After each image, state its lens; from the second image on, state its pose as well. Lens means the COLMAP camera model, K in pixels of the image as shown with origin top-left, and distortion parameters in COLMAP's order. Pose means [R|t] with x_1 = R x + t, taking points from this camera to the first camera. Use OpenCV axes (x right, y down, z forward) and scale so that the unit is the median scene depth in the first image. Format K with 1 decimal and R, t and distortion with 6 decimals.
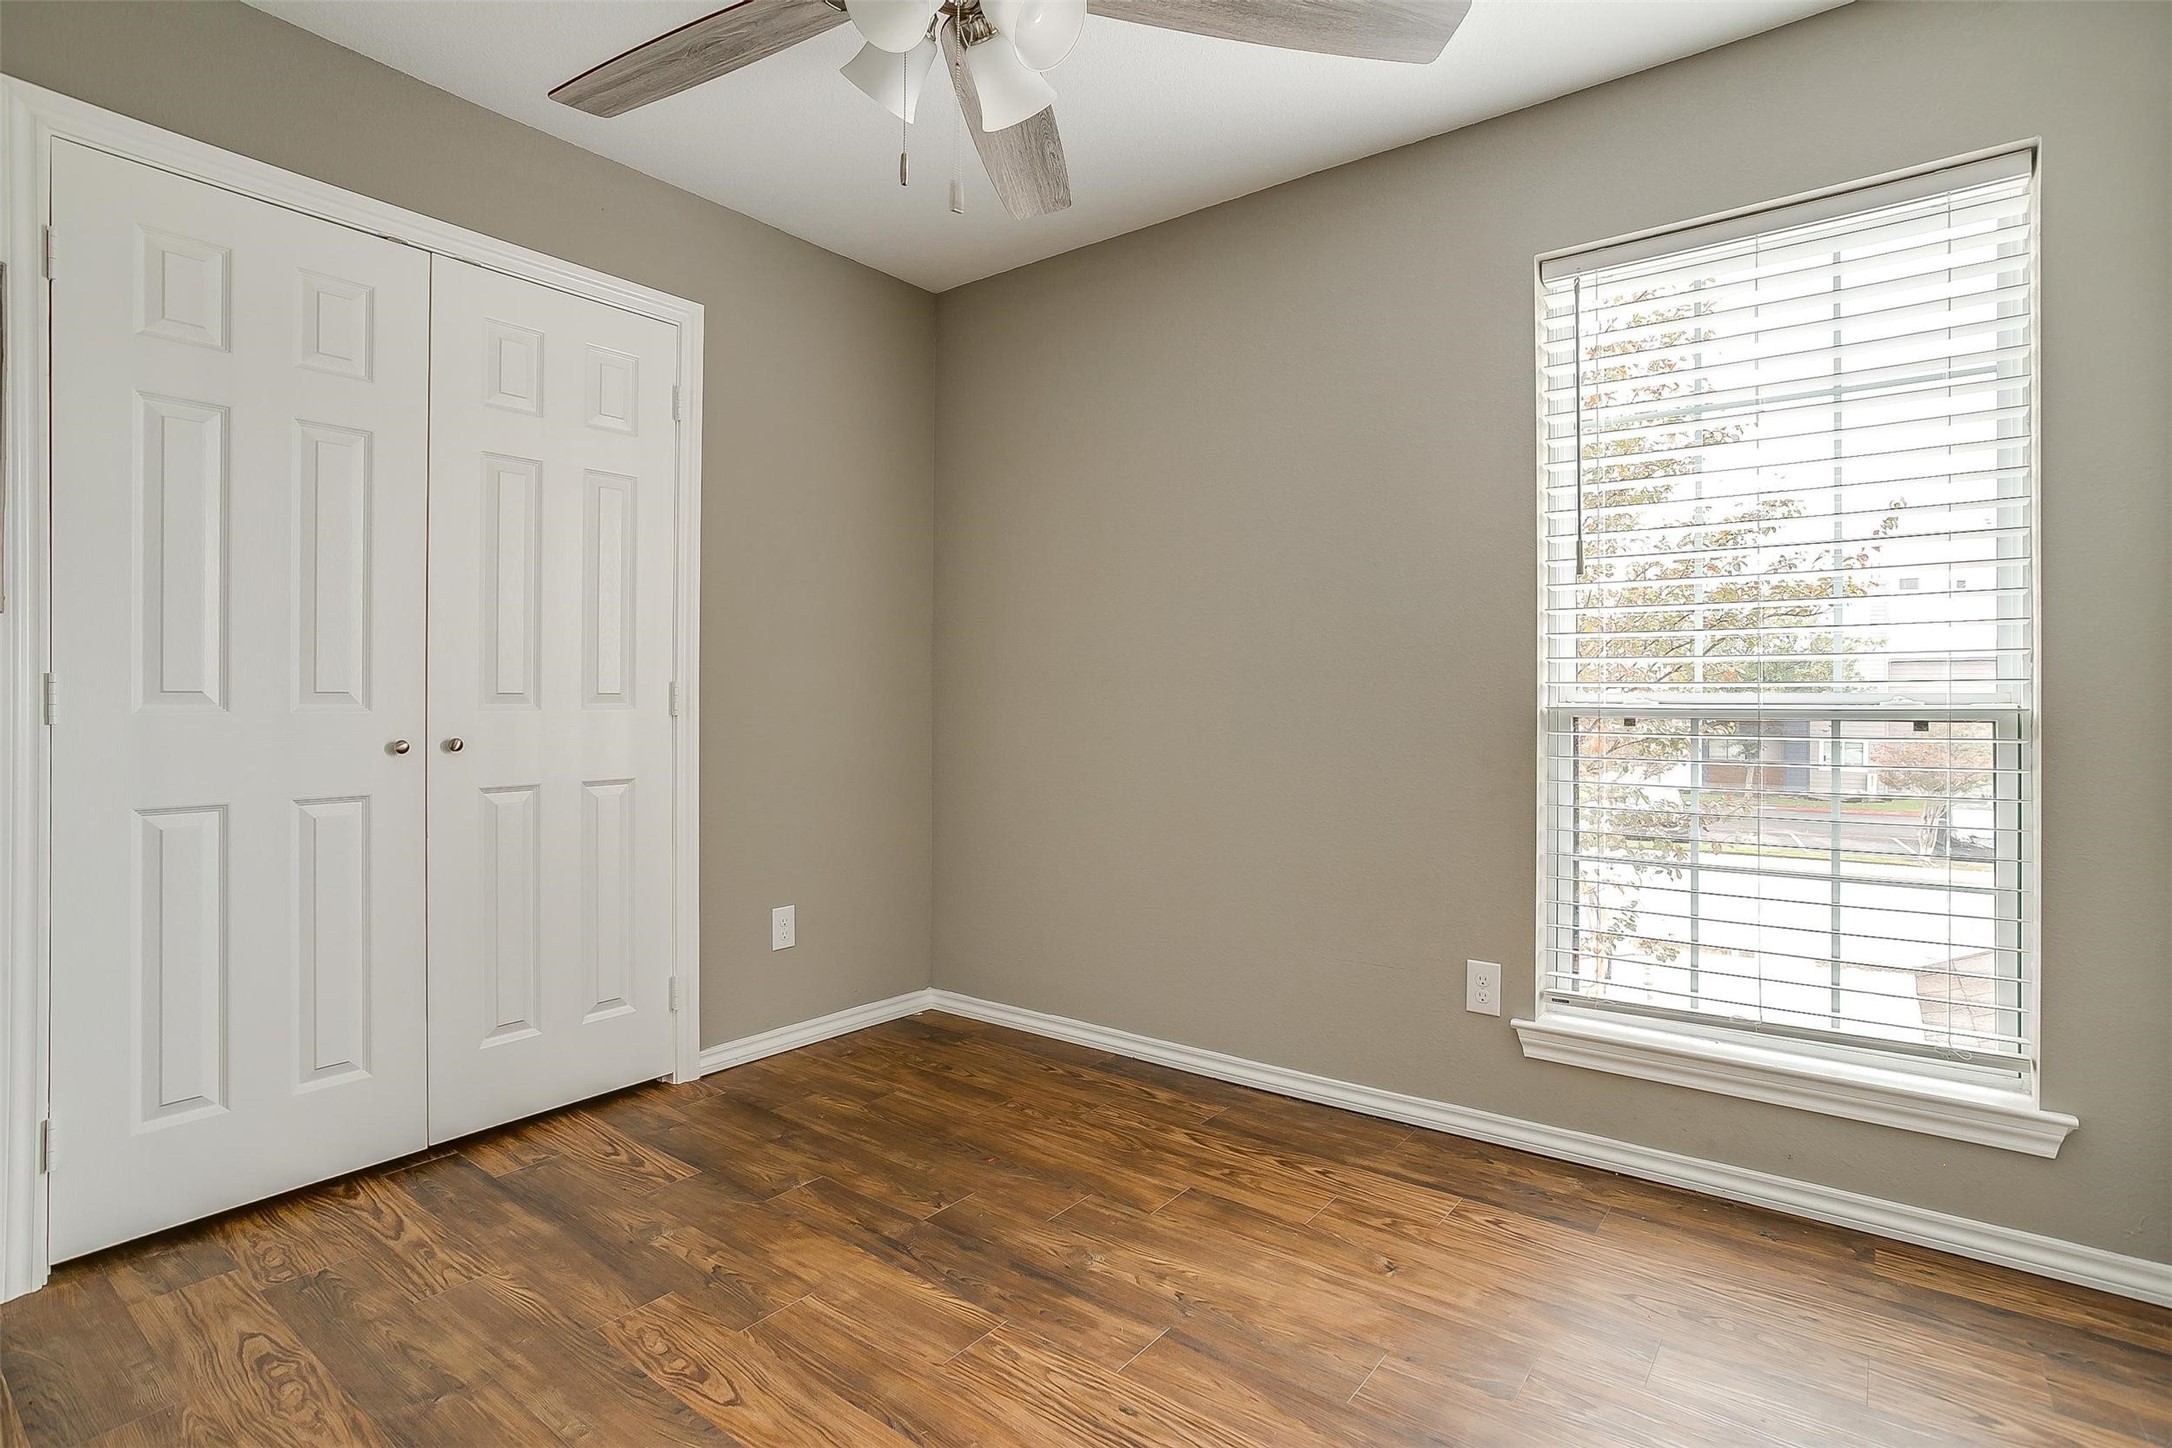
lens RADIAL K [[1056.1, 0, 1095.2], [0, 1056.1, 713.2], [0, 0, 1]] dist [-0.060909, 0.033361]
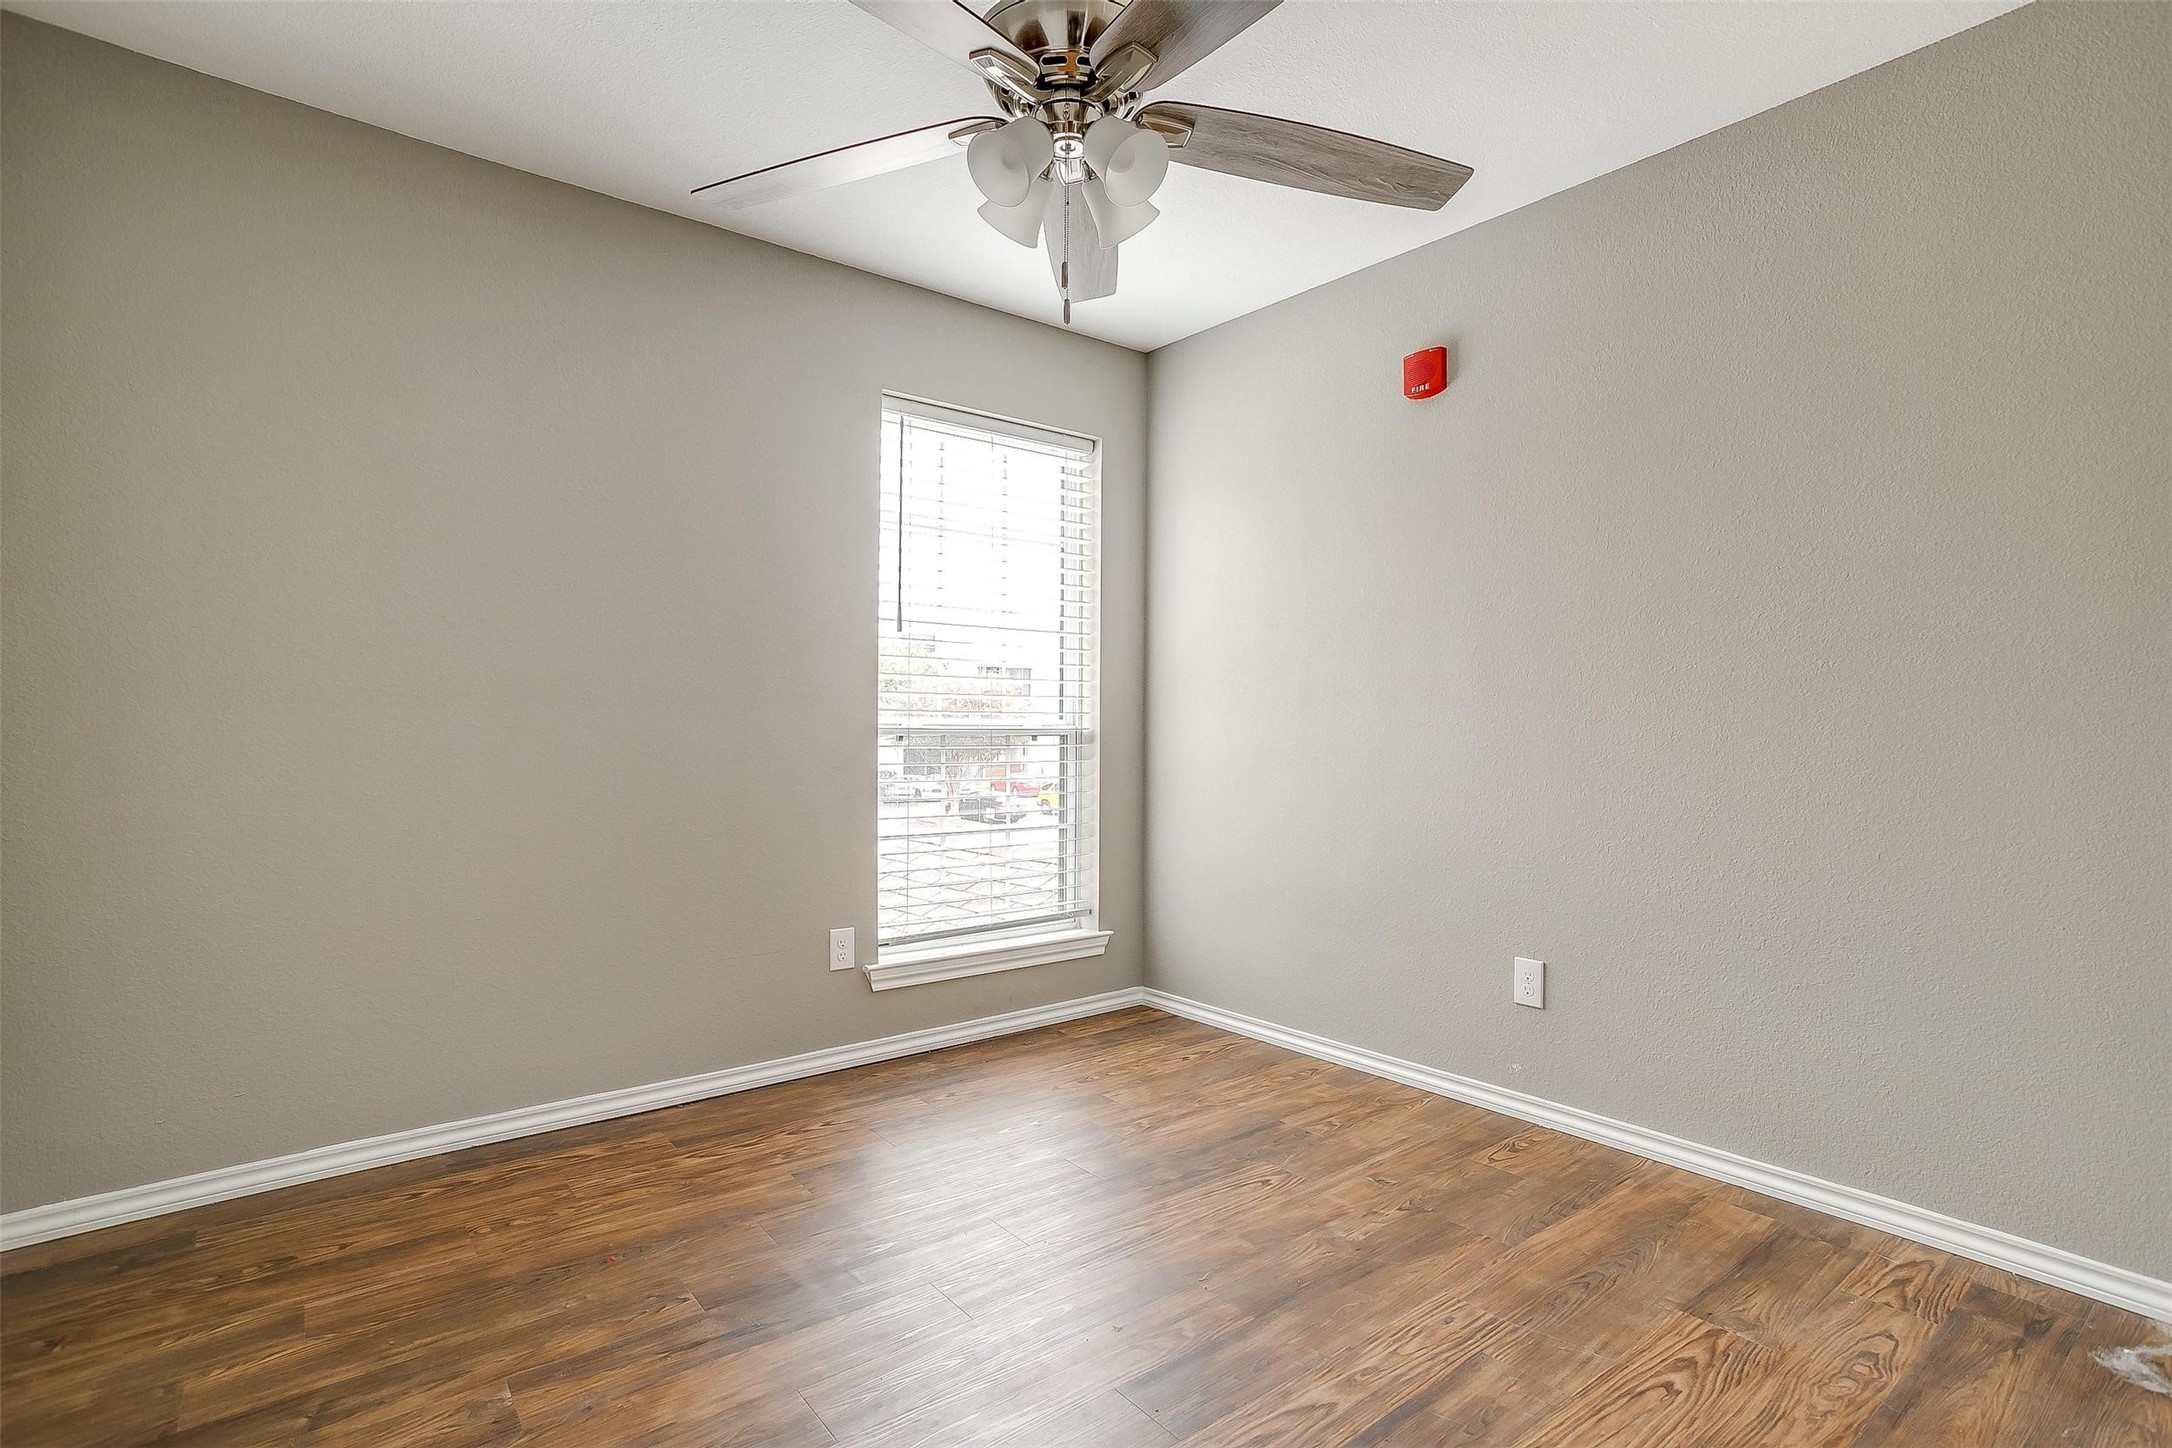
lens RADIAL K [[1056.1, 0, 1095.2], [0, 1056.1, 713.2], [0, 0, 1]] dist [-0.060909, 0.033361]
pose [[0.233937, 0.011205, 0.972187, -0.830924], [0.001074, 0.999930, -0.011783, -0.007840], [-0.972251, 0.003801, 0.233909, 0.416023]]
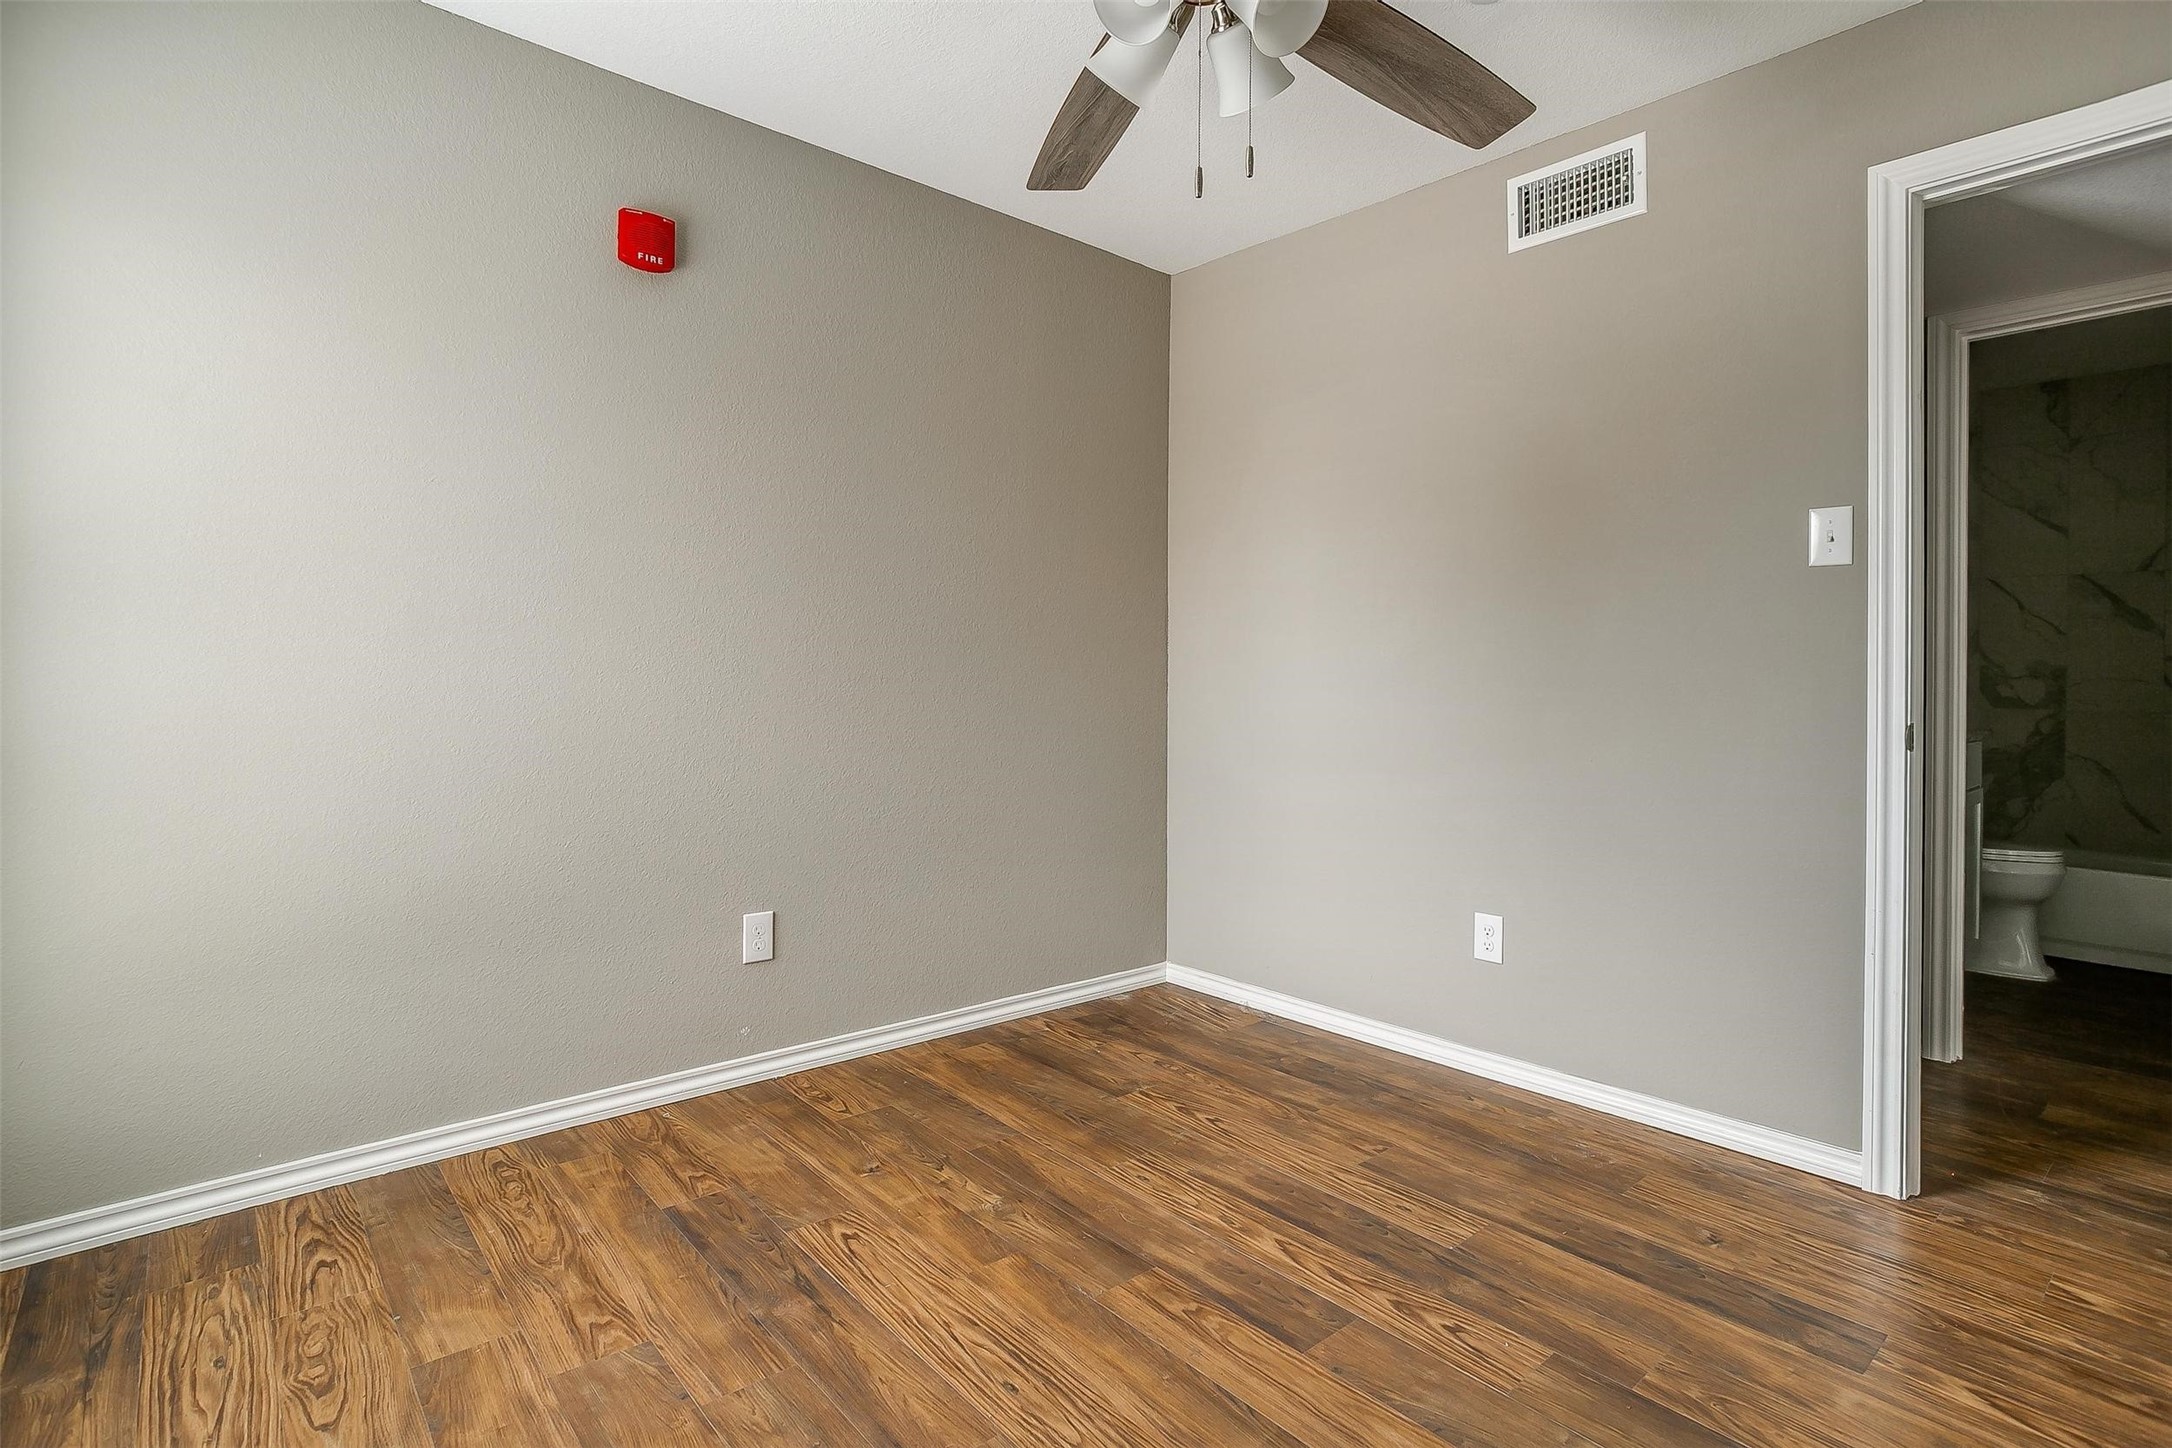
lens RADIAL K [[1065.2, 0, 1095.2], [0, 1065.2, 687.5], [0, 0, 1]] dist [-0.060203, 0.030912]
pose [[-0.980408, -0.014089, 0.196475, -0.150119], [-0.010975, 0.999796, 0.016934, -0.009647], [-0.196673, 0.014446, -0.980363, 1.249119]]
